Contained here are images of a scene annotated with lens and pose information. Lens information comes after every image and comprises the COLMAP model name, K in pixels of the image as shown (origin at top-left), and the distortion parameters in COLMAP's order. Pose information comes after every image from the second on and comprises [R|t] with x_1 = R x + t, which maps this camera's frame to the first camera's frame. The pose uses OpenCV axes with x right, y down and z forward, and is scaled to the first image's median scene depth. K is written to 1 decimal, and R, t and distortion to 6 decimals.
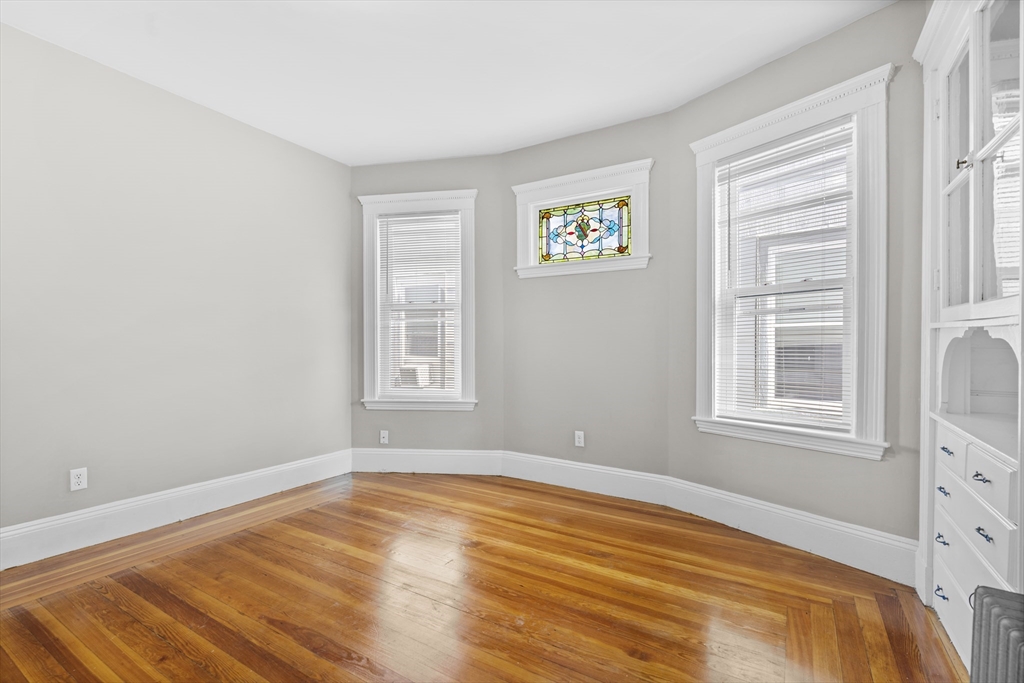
lens RADIAL K [[468.6, 0, 505.8], [0, 468.6, 350.1], [0, 0, 1]] dist [-0.013685, 0.005856]
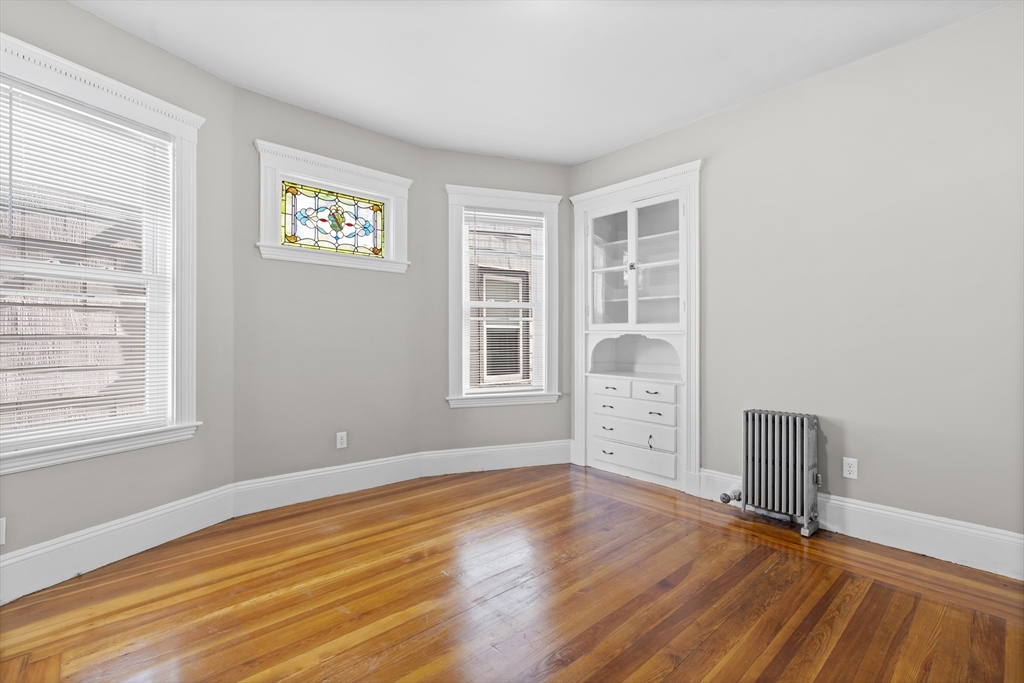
lens RADIAL K [[468.6, 0, 512.4], [0, 468.6, 337.3], [0, 0, 1]] dist [-0.013685, 0.005856]
pose [[0.269157, 0.004274, 0.963087, -0.685035], [0.008816, 0.999937, -0.006901, -0.009921], [-0.963056, 0.010348, 0.269102, 0.421234]]
